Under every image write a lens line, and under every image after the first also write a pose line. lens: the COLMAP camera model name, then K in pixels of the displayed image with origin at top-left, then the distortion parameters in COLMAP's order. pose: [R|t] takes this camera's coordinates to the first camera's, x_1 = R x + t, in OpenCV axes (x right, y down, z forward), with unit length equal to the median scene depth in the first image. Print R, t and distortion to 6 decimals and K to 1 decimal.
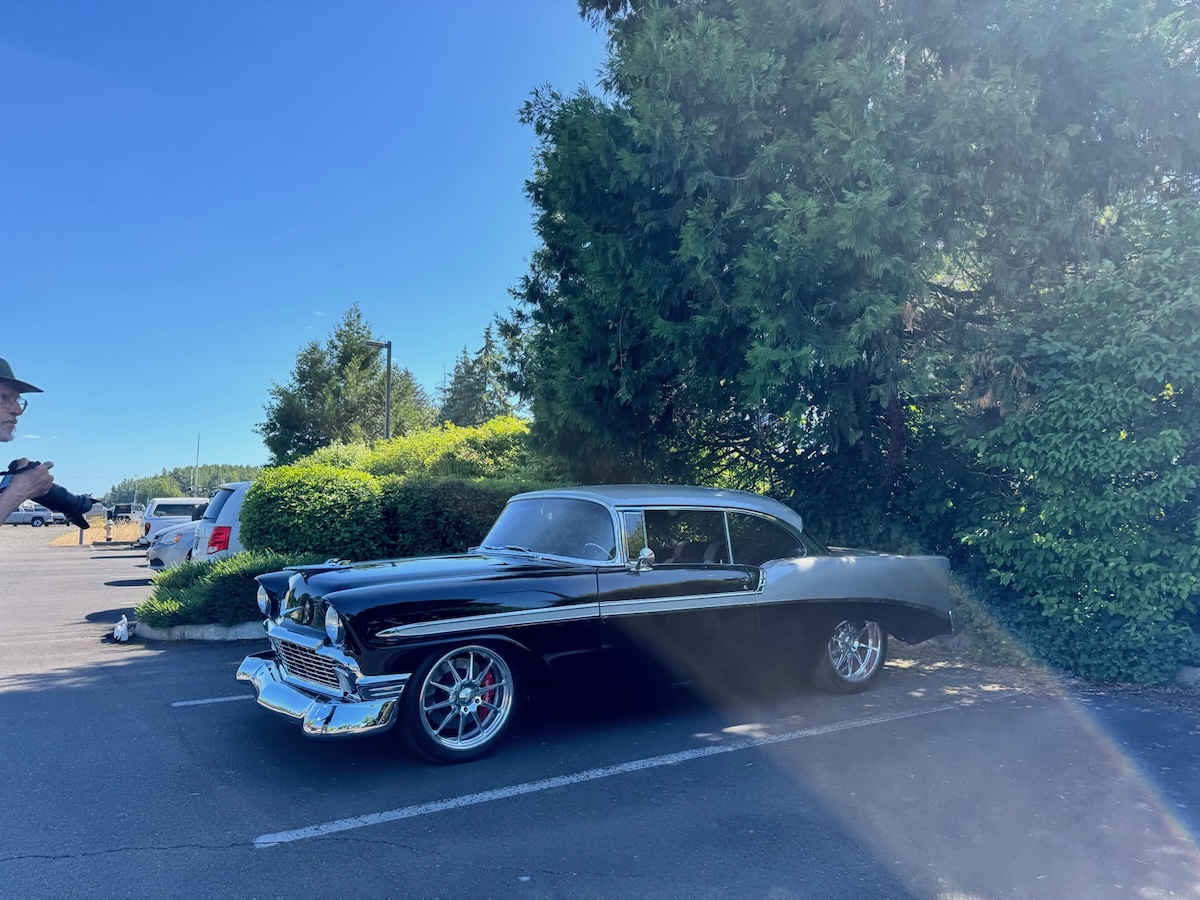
lens RADIAL K [[849.6, 0, 666.5], [0, 849.6, 482.5], [0, 0, 1]] dist [0.106220, -0.213246]
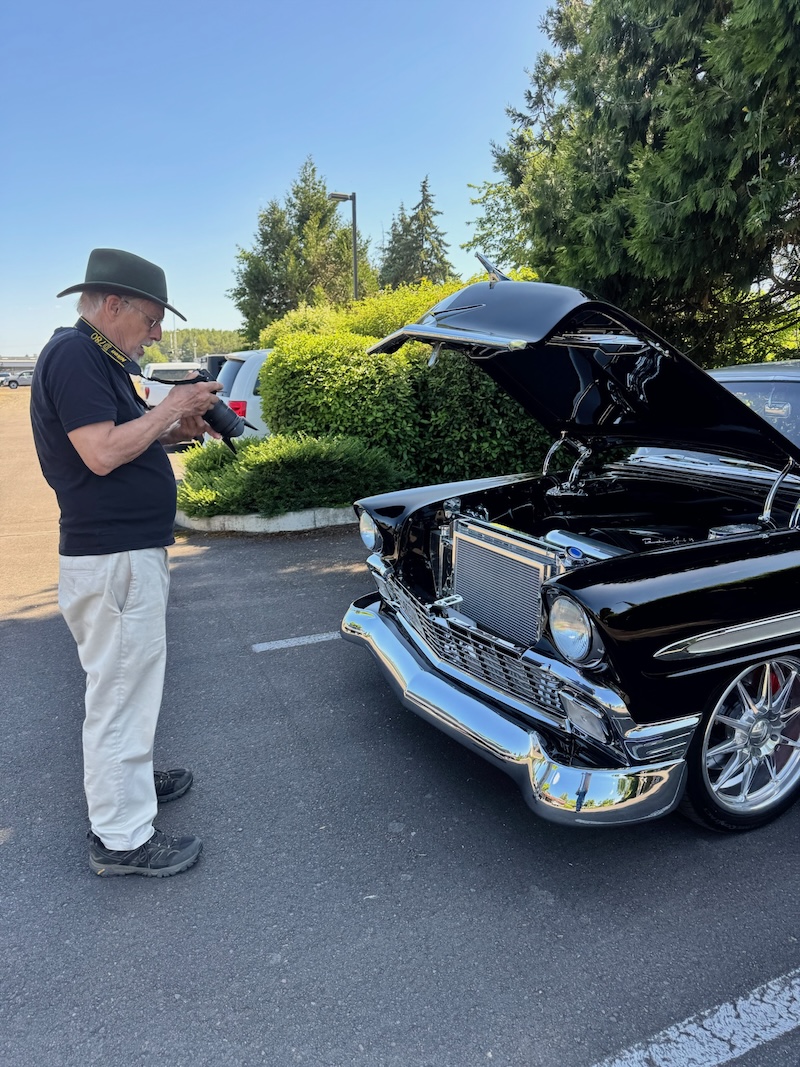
lens RADIAL K [[755.4, 0, 449.0], [0, 755.4, 564.8], [0, 0, 1]] dist [0.106220, -0.213246]
pose [[0.986014, 0.025432, -0.164709, -0.159483], [0.022489, 0.958946, 0.282696, -0.009692], [0.165137, -0.282446, 0.944962, 0.213611]]
